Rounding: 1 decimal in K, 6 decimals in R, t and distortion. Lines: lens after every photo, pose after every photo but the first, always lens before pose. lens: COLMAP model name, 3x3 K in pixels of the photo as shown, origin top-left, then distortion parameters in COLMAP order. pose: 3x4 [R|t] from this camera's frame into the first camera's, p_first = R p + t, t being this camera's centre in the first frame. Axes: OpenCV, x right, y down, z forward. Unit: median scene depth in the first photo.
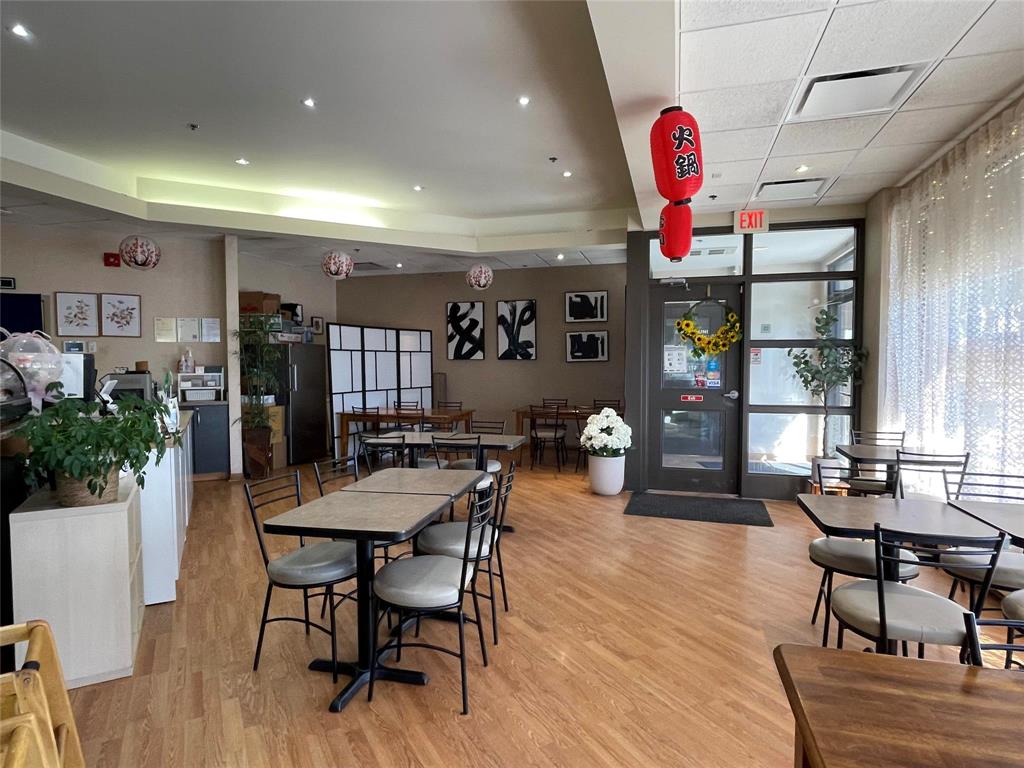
lens RADIAL K [[574.0, 0, 499.0], [0, 574.0, 383.6], [0, 0, 1]] dist [-0.002604, 0.000043]
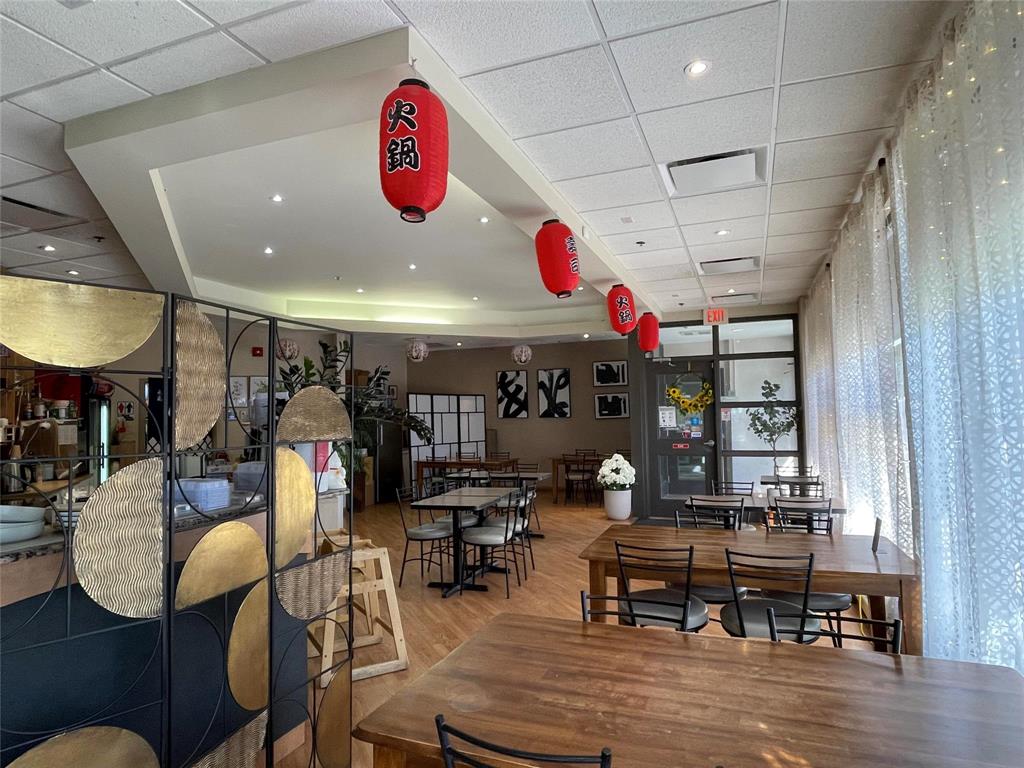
lens RADIAL K [[607.1, 0, 512.0], [0, 607.1, 384.0], [0, 0, 1]] dist [0.003243, 0.000030]
pose [[0.997667, -0.019008, -0.065572, 0.034854], [0.013047, 0.995841, -0.090168, 0.003406], [0.067013, 0.089103, 0.993766, -0.383464]]
